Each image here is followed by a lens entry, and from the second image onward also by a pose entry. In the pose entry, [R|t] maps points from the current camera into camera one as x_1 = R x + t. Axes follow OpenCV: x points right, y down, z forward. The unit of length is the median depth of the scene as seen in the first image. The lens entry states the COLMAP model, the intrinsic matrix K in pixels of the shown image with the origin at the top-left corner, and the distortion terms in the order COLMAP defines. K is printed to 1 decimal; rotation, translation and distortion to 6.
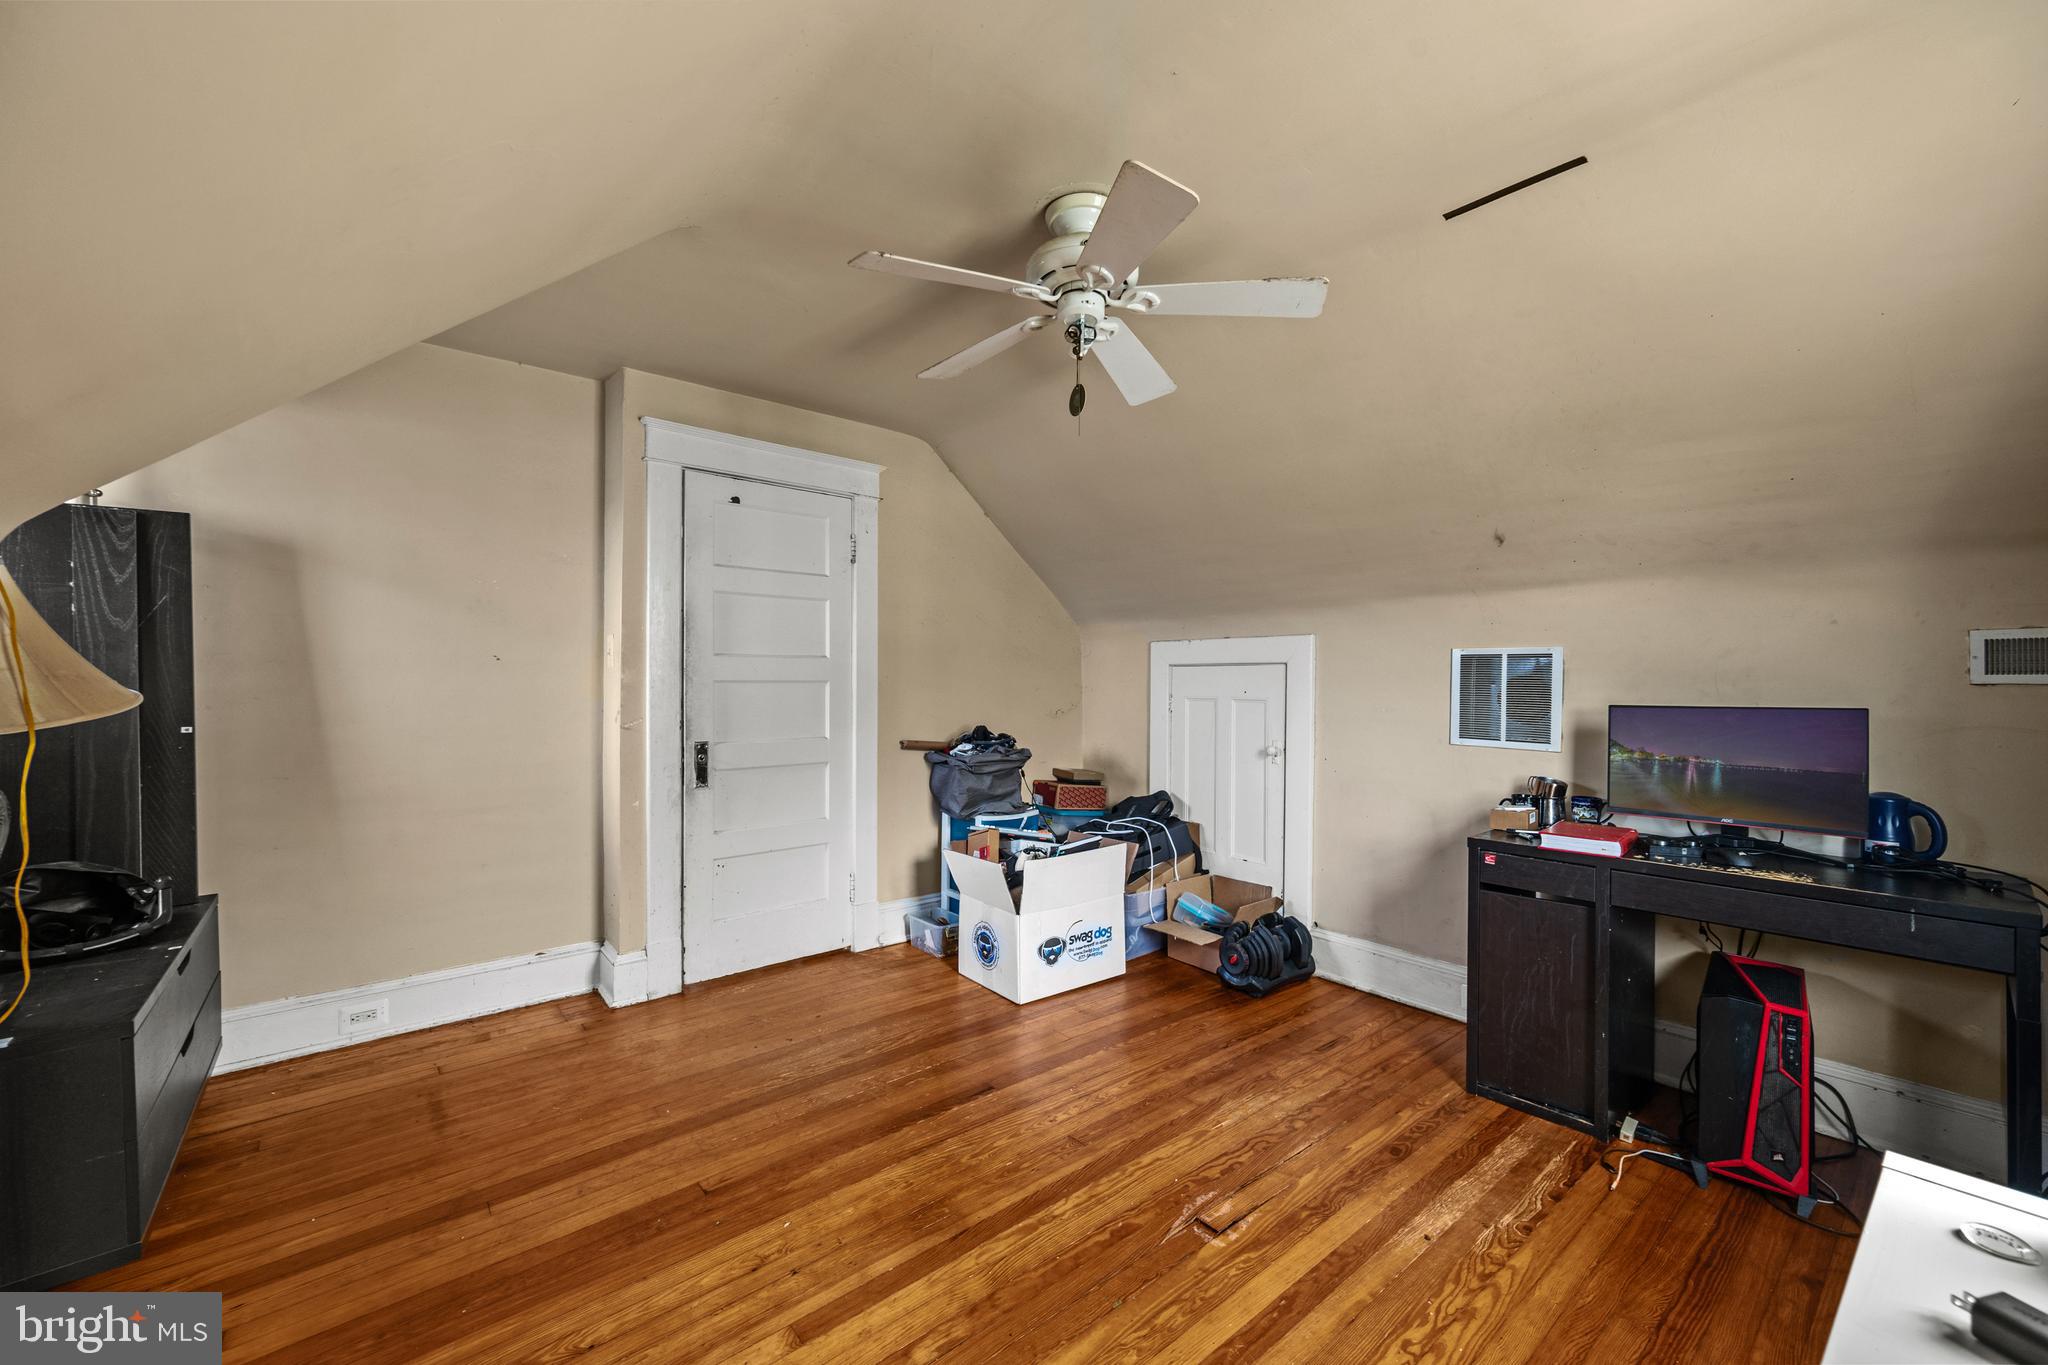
lens RADIAL K [[813.2, 0, 1034.8], [0, 813.2, 680.9], [0, 0, 1]] dist [0.001469, 0.000092]
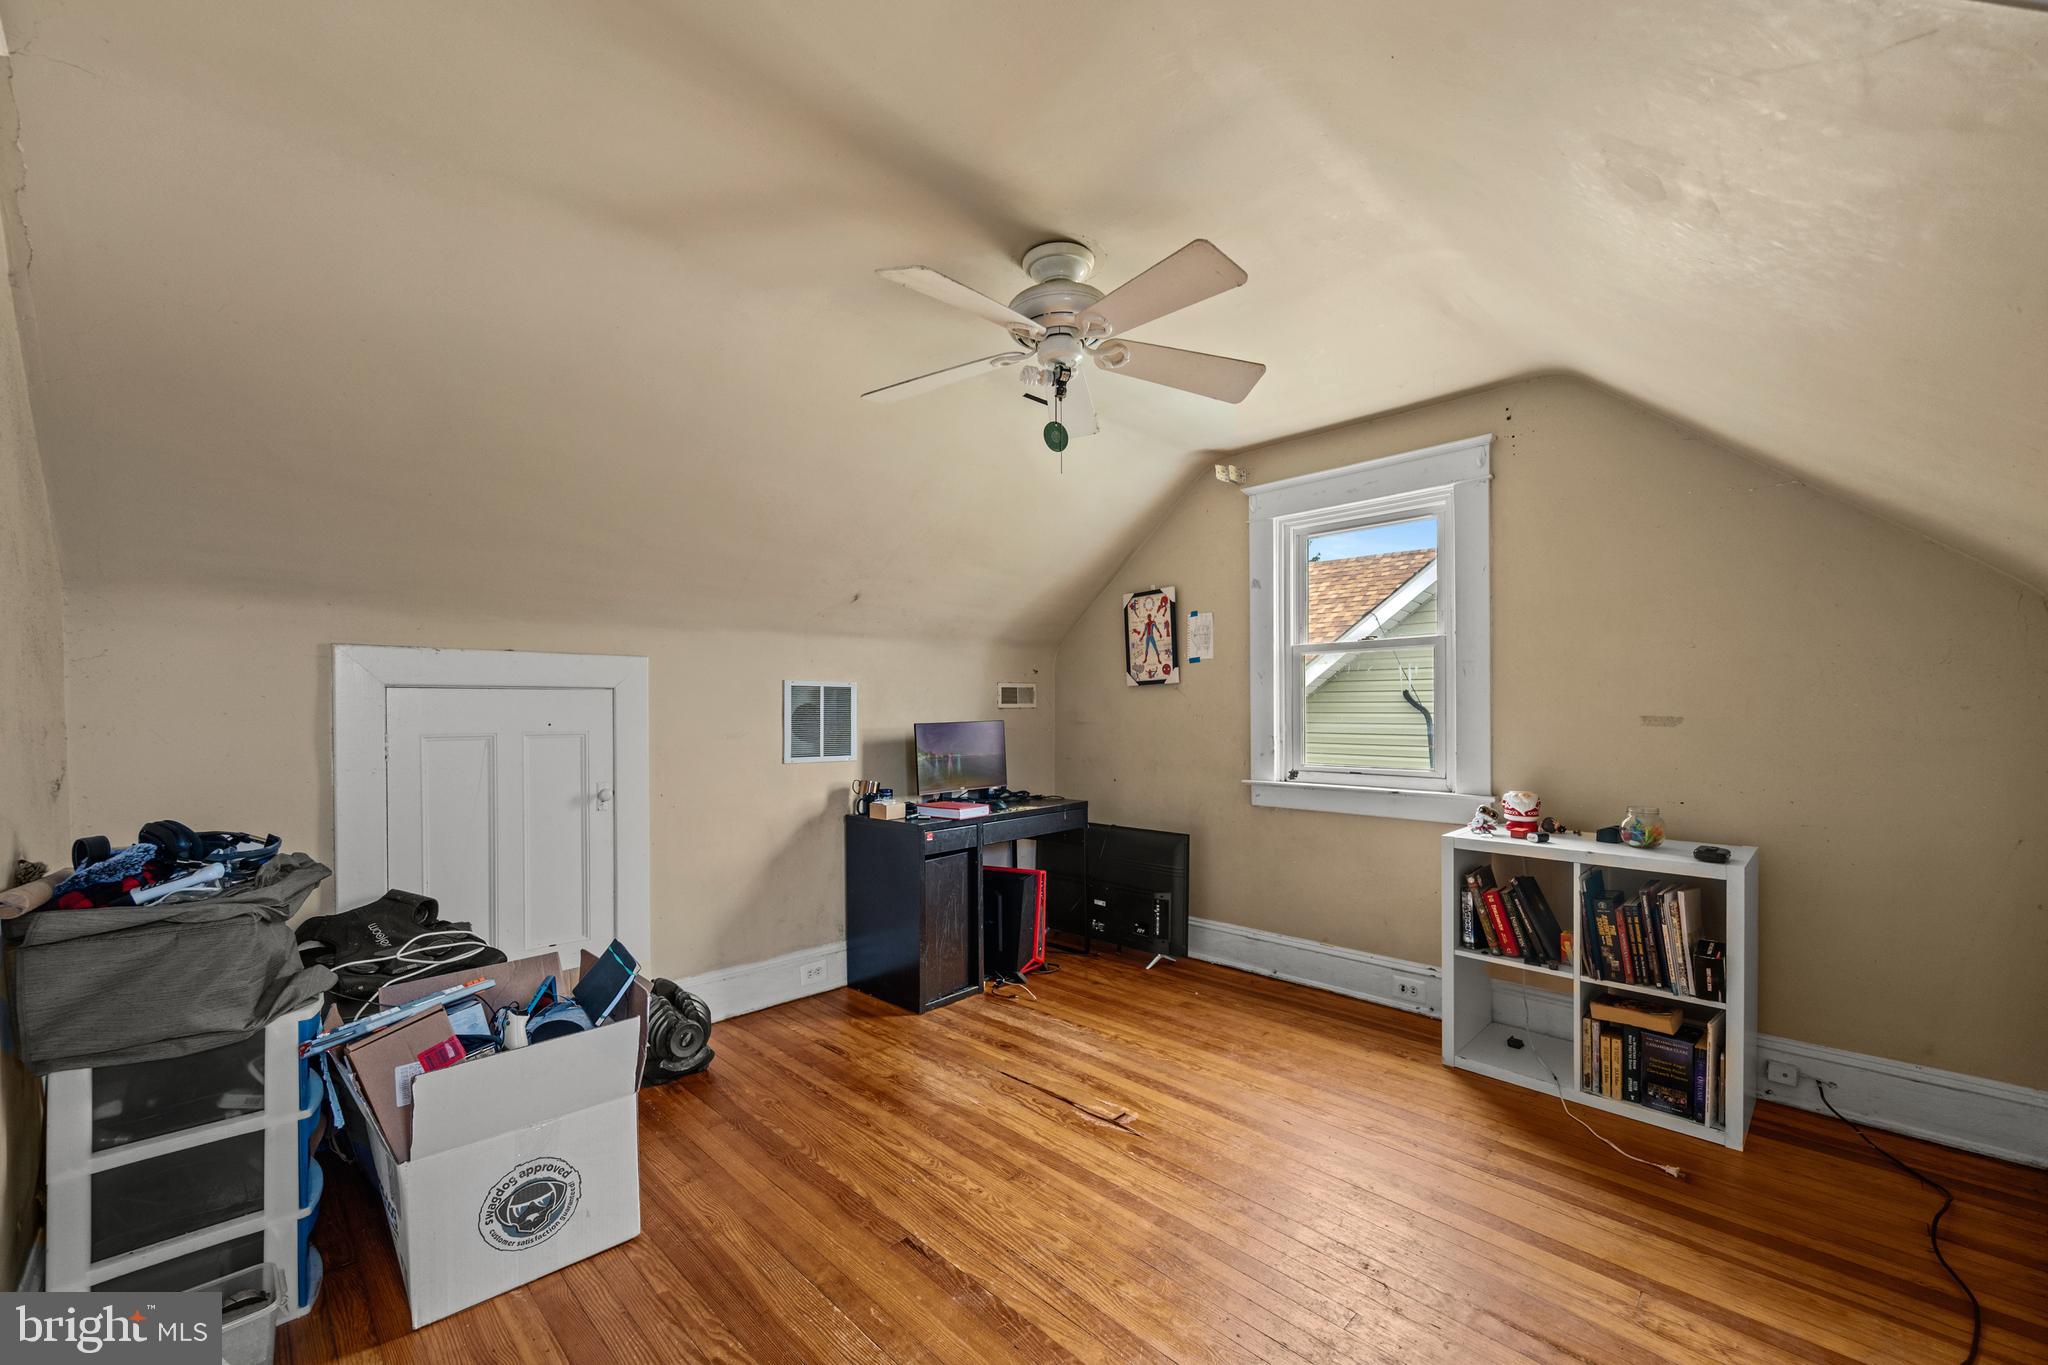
lens RADIAL K [[813.2, 0, 1035.6], [0, 813.2, 704.3], [0, 0, 1]] dist [0.001469, 0.000092]
pose [[-0.092034, -0.000678, 0.995756, -0.754904], [0.001780, 0.999998, 0.000845, -0.006836], [-0.995754, 0.001850, -0.092032, 0.859469]]
